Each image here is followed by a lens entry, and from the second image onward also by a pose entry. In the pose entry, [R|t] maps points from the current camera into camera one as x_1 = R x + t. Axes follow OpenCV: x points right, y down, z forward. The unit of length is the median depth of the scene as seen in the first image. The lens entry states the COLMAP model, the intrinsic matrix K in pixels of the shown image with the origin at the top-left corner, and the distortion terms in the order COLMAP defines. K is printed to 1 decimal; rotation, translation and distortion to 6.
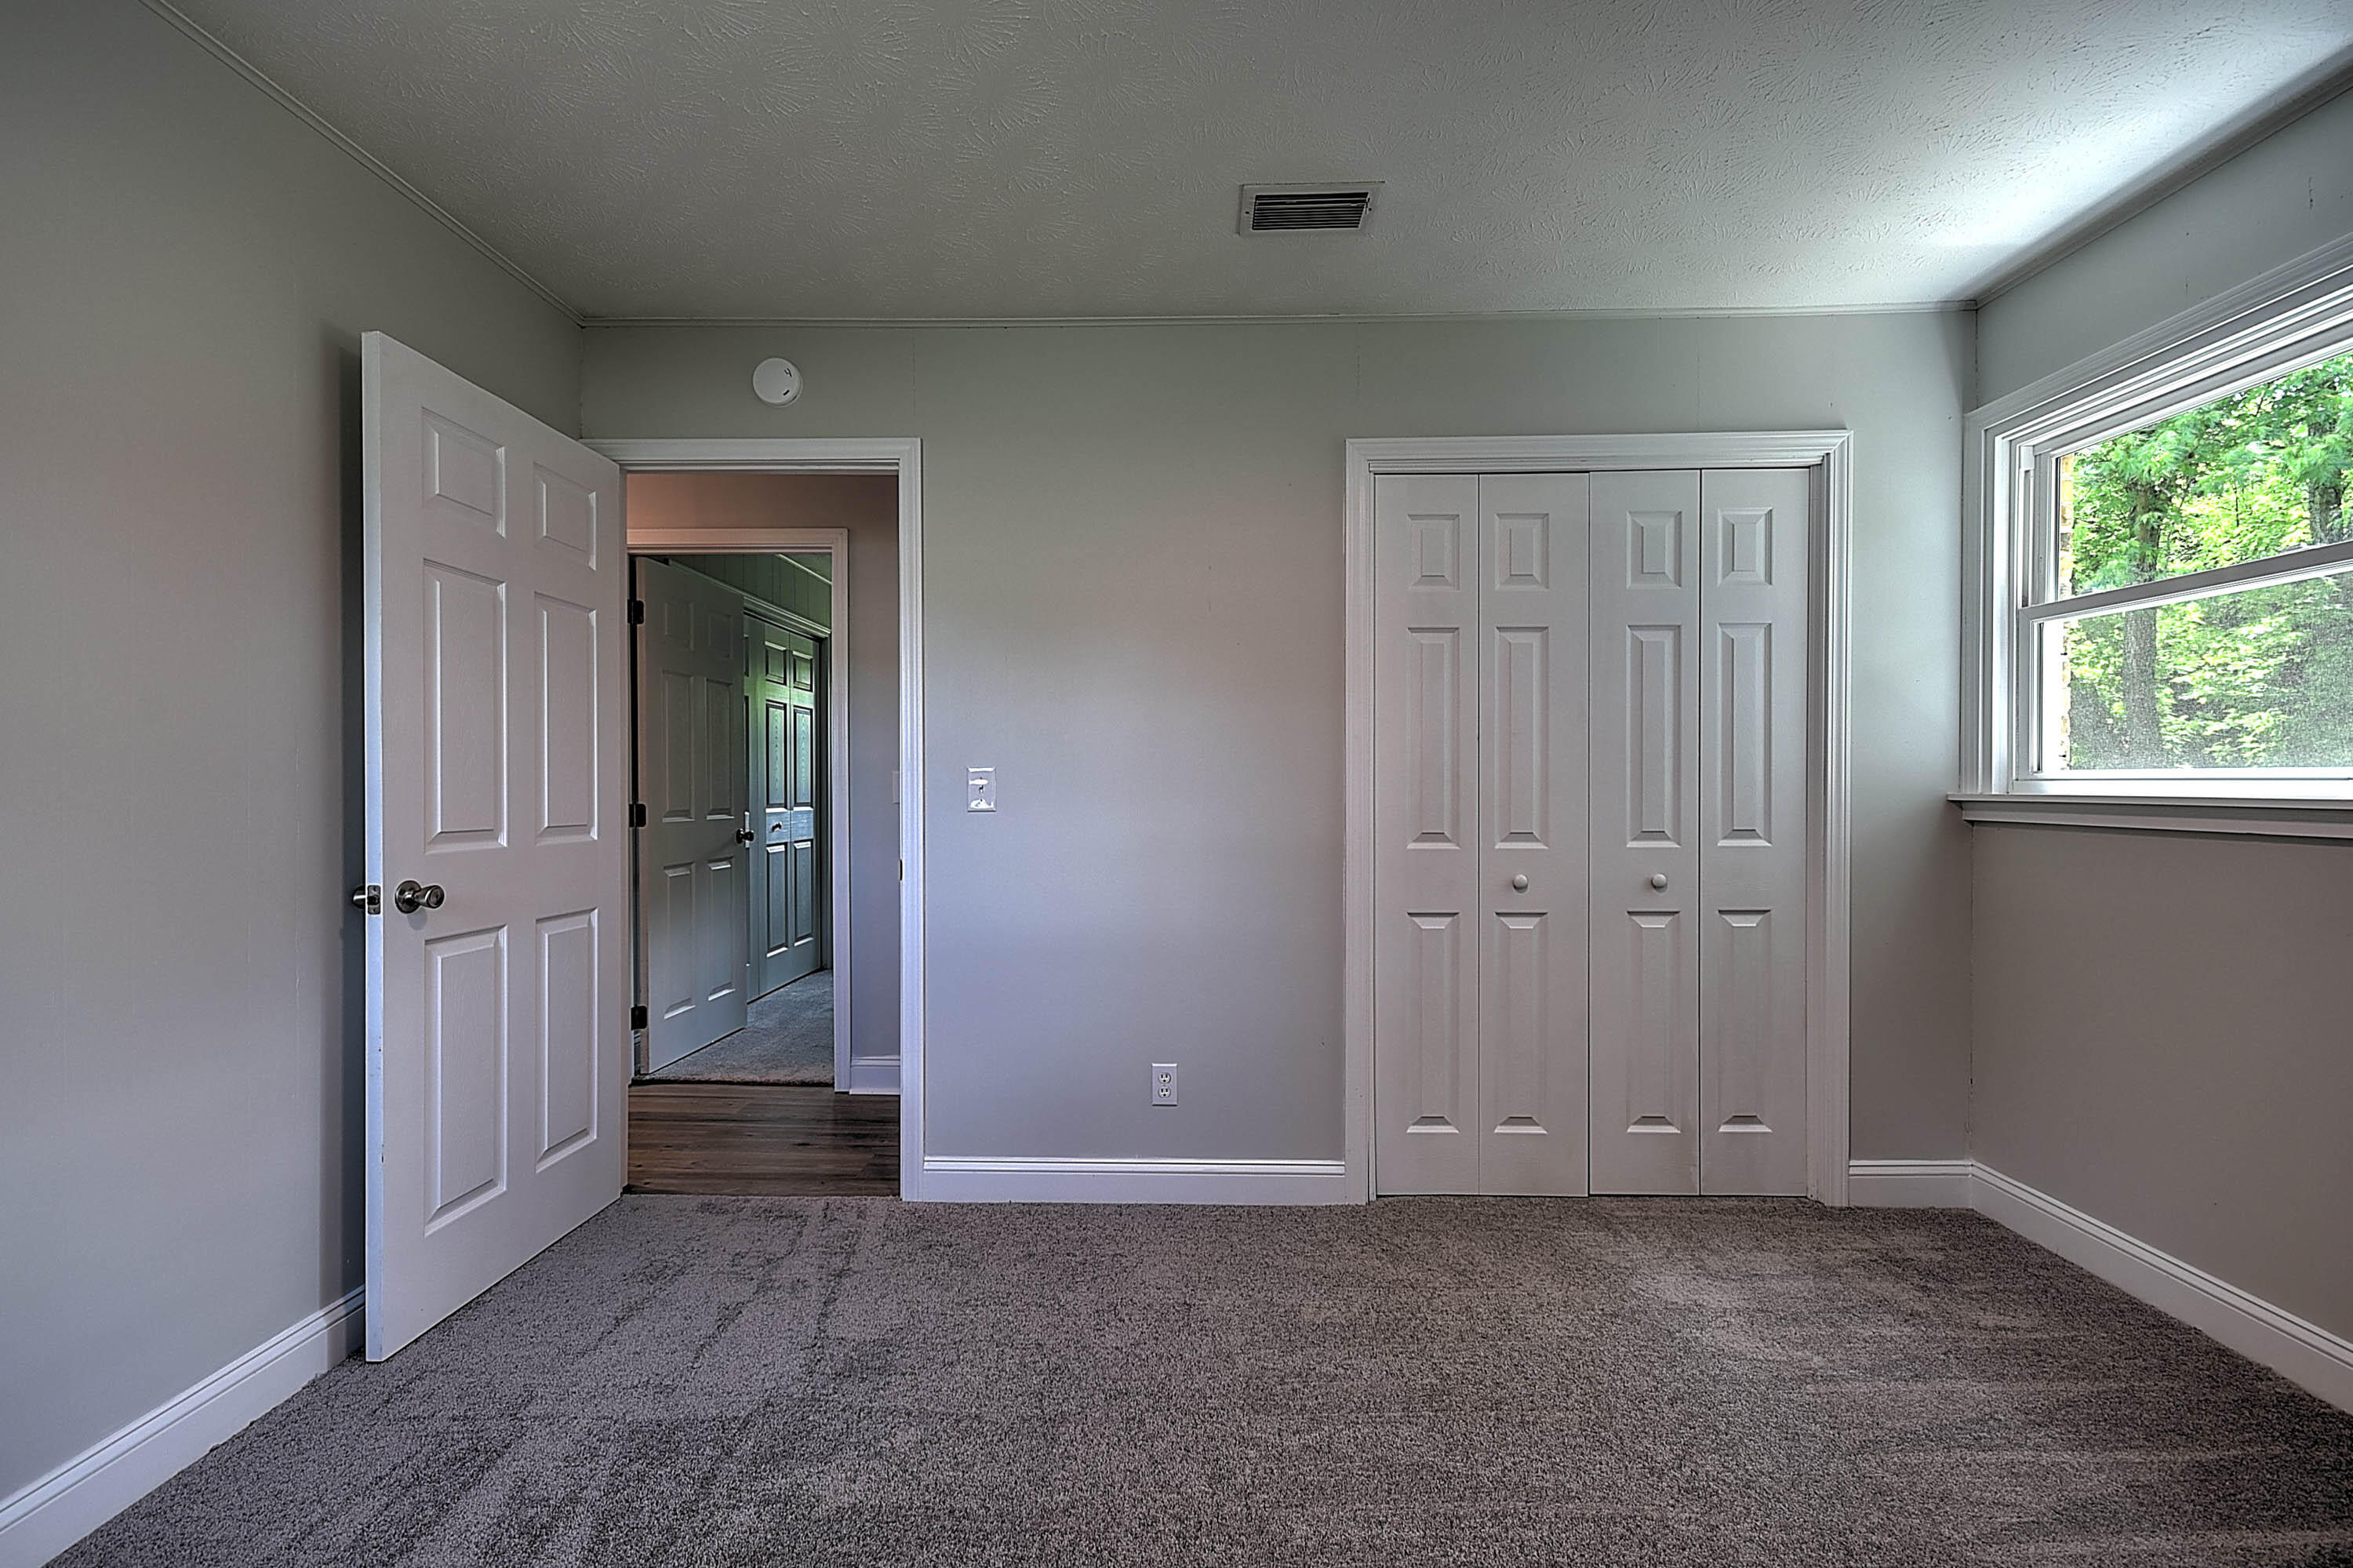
lens RADIAL K [[1023.6, 0, 1183.4], [0, 1023.6, 789.5], [0, 0, 1]] dist [0.015574, -0.009814]
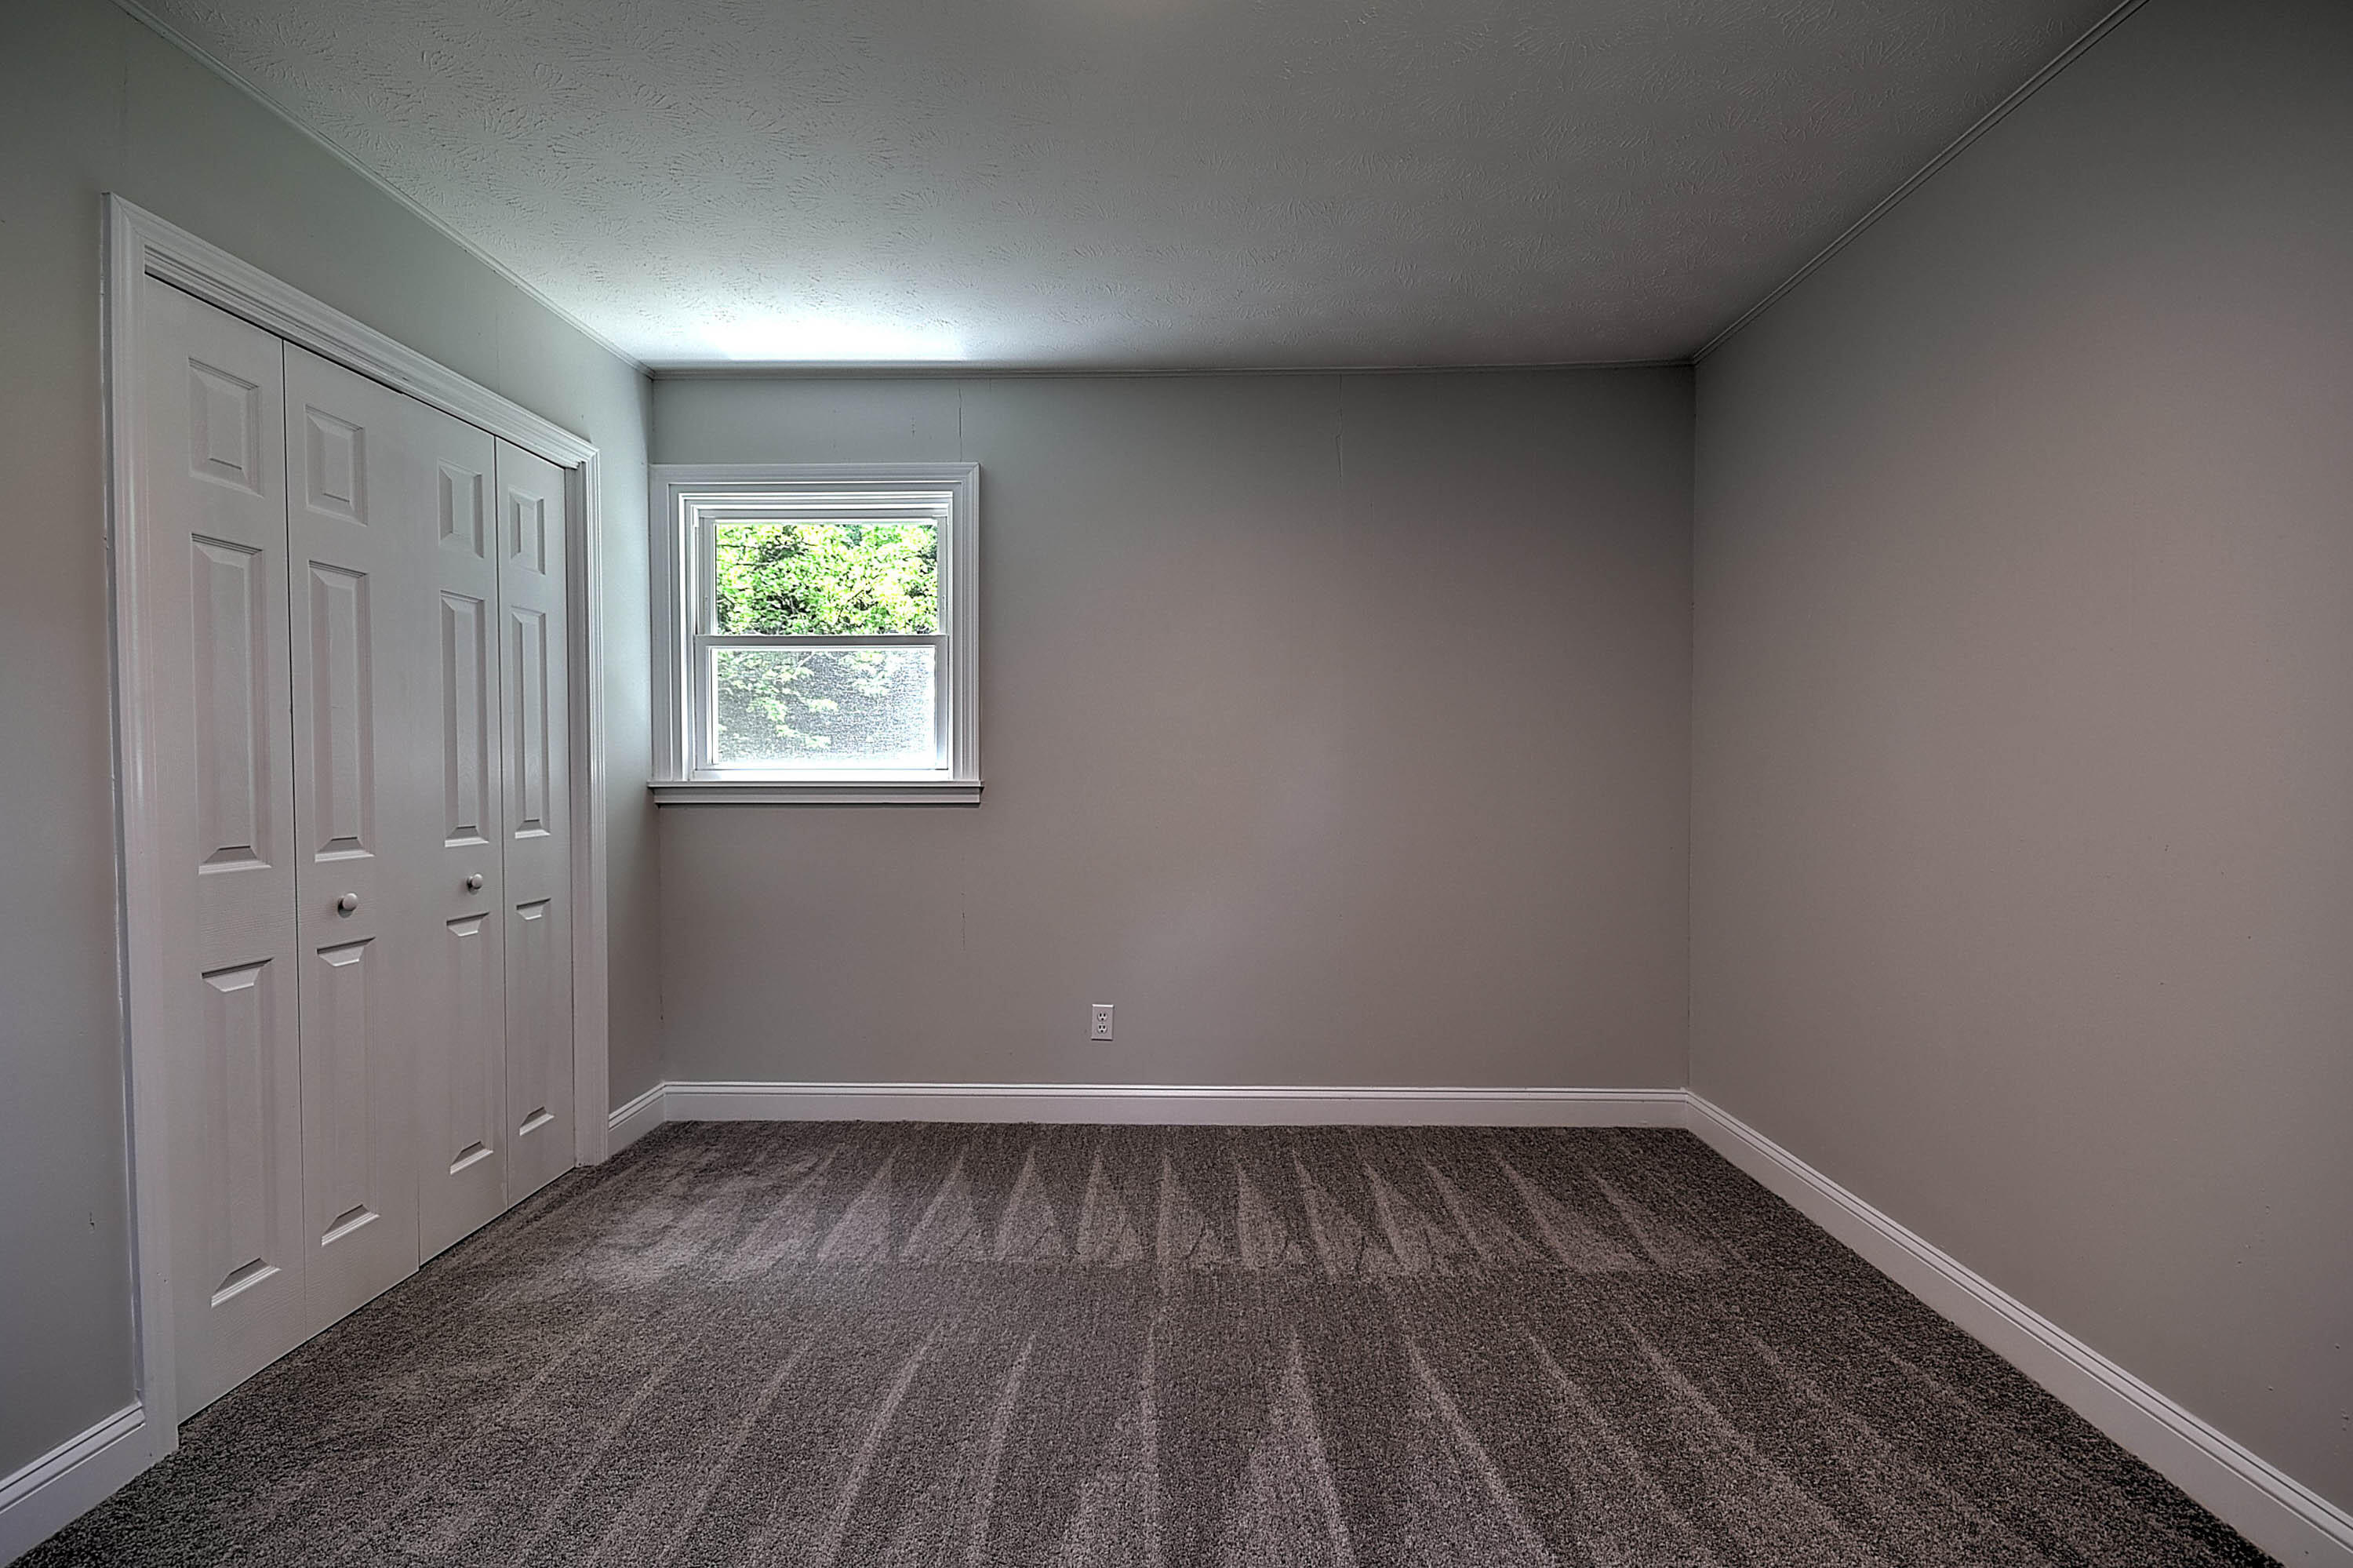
lens RADIAL K [[1023.6, 0, 1172.4], [0, 1023.6, 788.9], [0, 0, 1]] dist [0.015574, -0.009814]
pose [[0.005763, -0.017937, 0.999823, -0.436593], [0.003135, 0.999835, 0.017919, -0.006305], [-0.999978, 0.003031, 0.005818, 0.388583]]
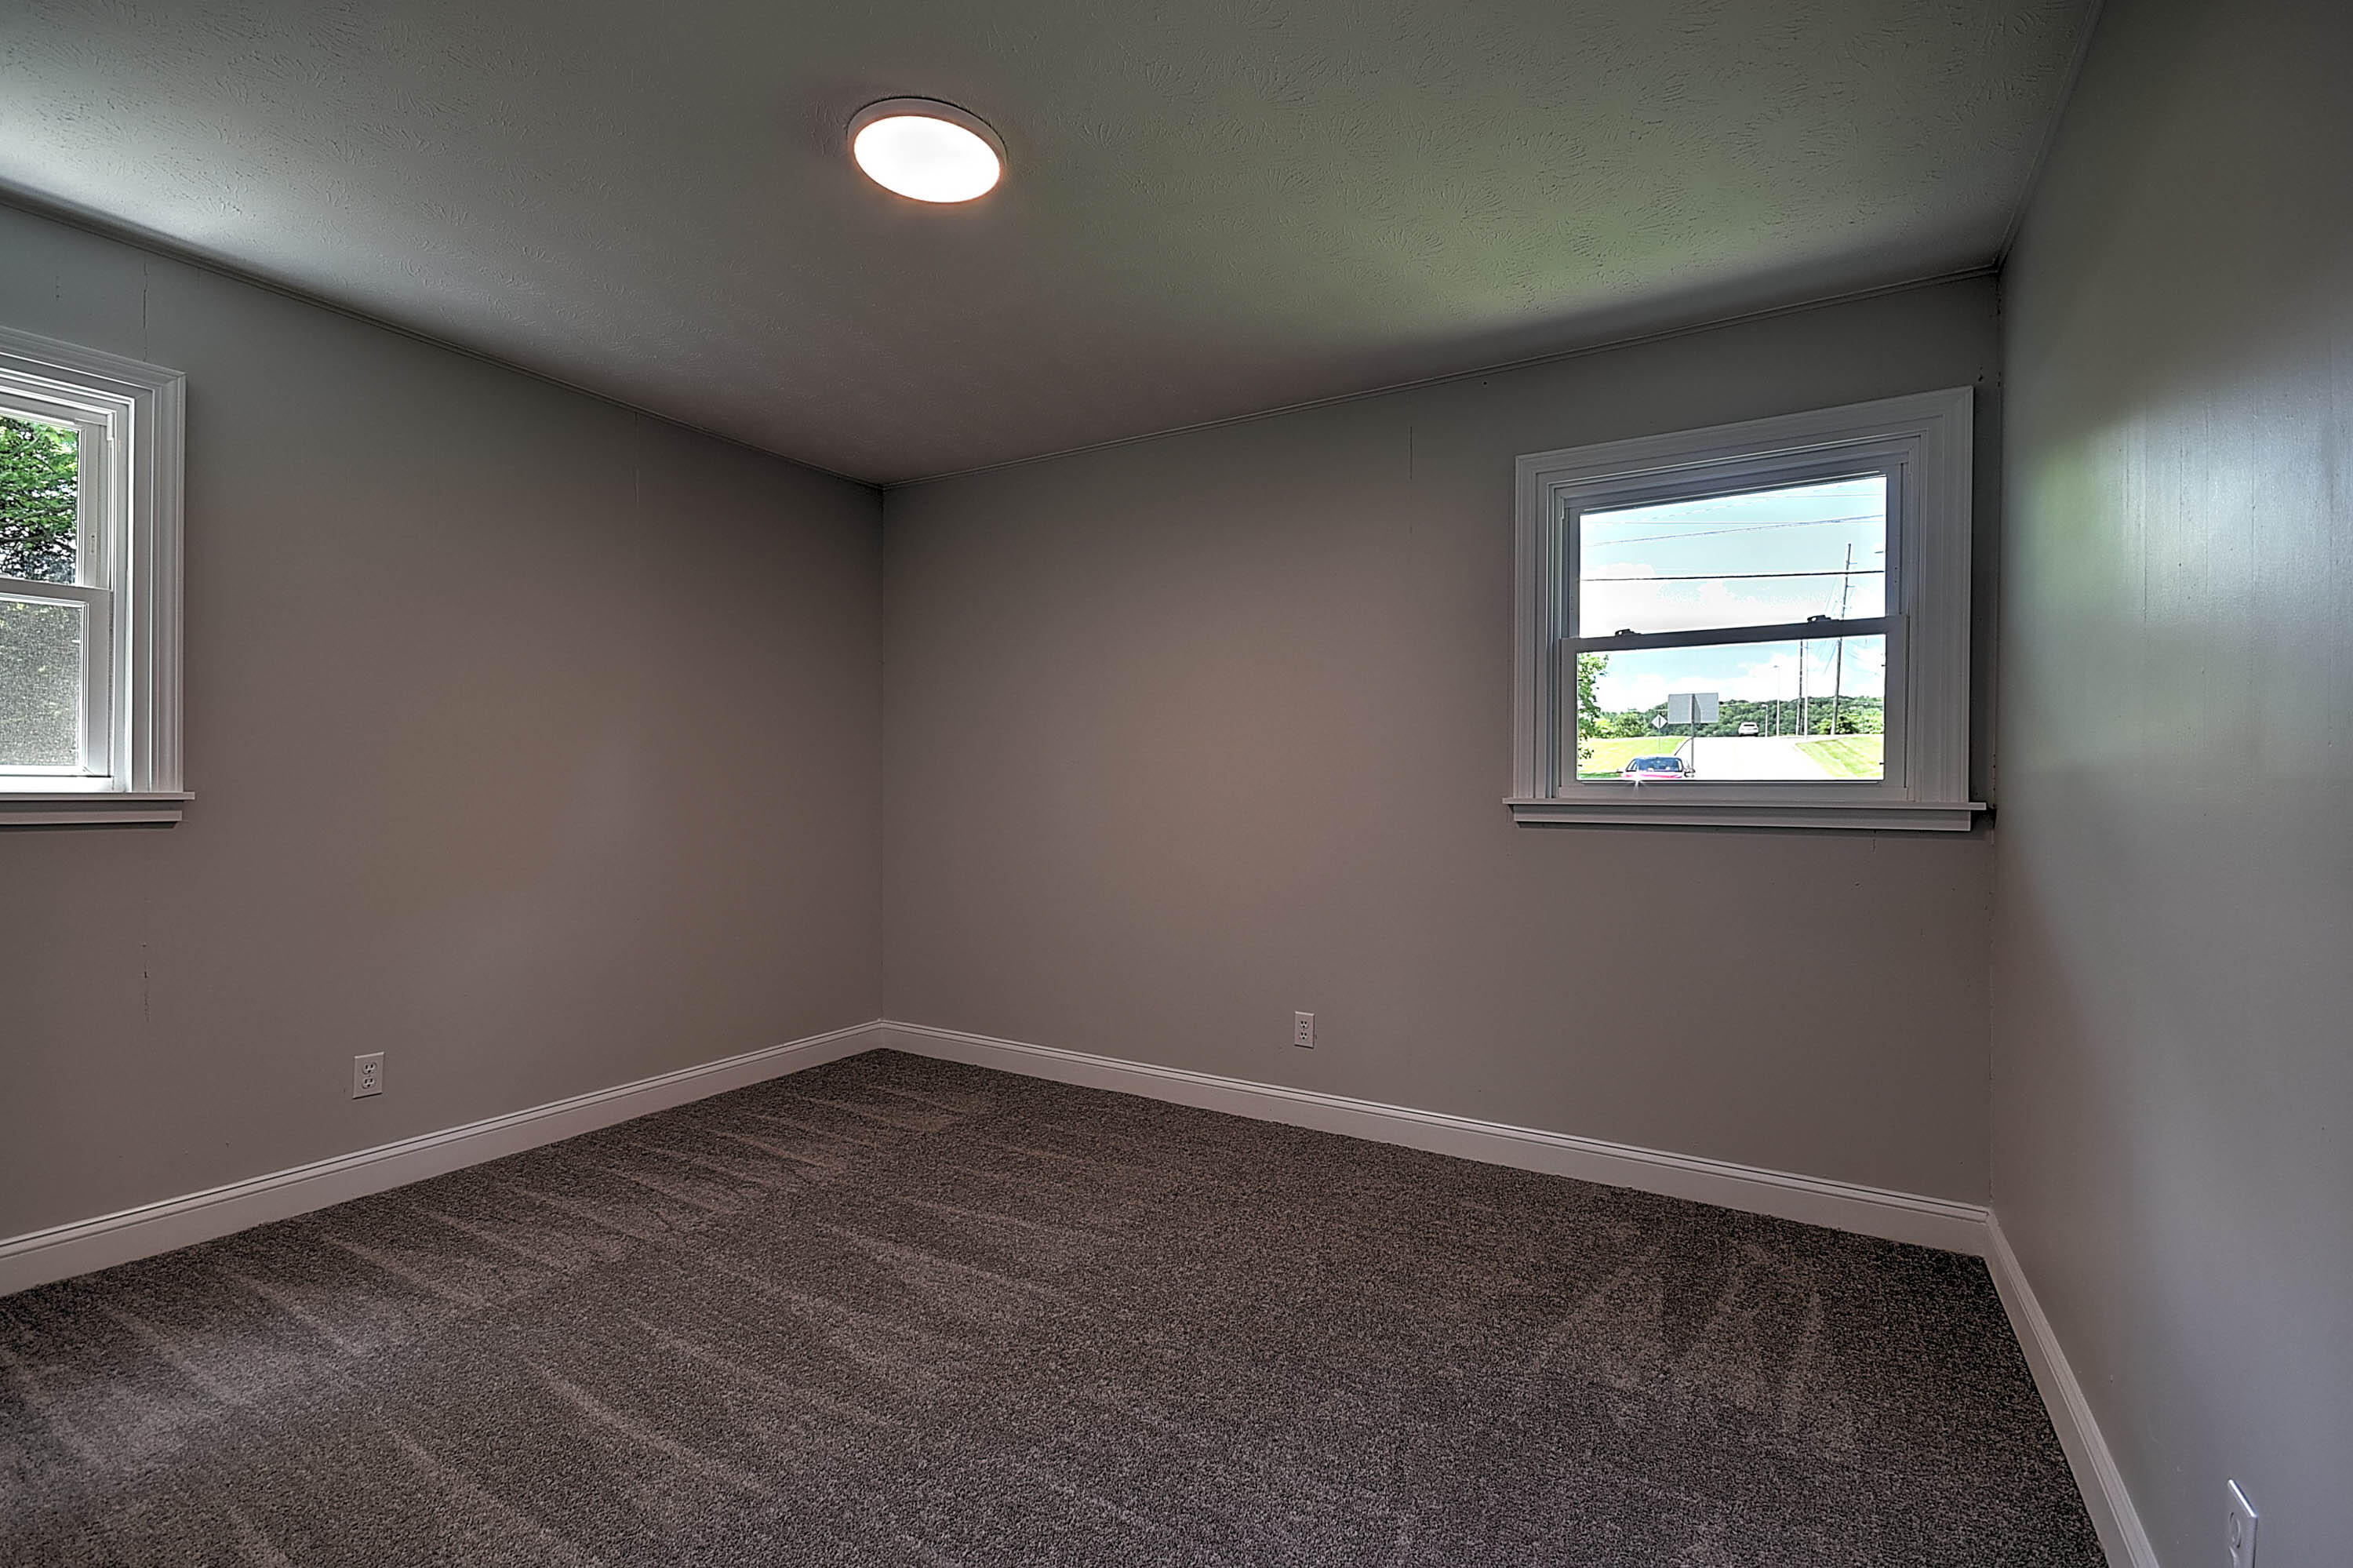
lens RADIAL K [[1023.6, 0, 1178.5], [0, 1023.6, 769.4], [0, 0, 1]] dist [0.015574, -0.009814]
pose [[-0.868176, 0.000246, 0.496257, -0.452079], [-0.006578, 0.999906, -0.012004, -0.009617], [-0.496213, -0.013686, -0.868093, 0.968728]]
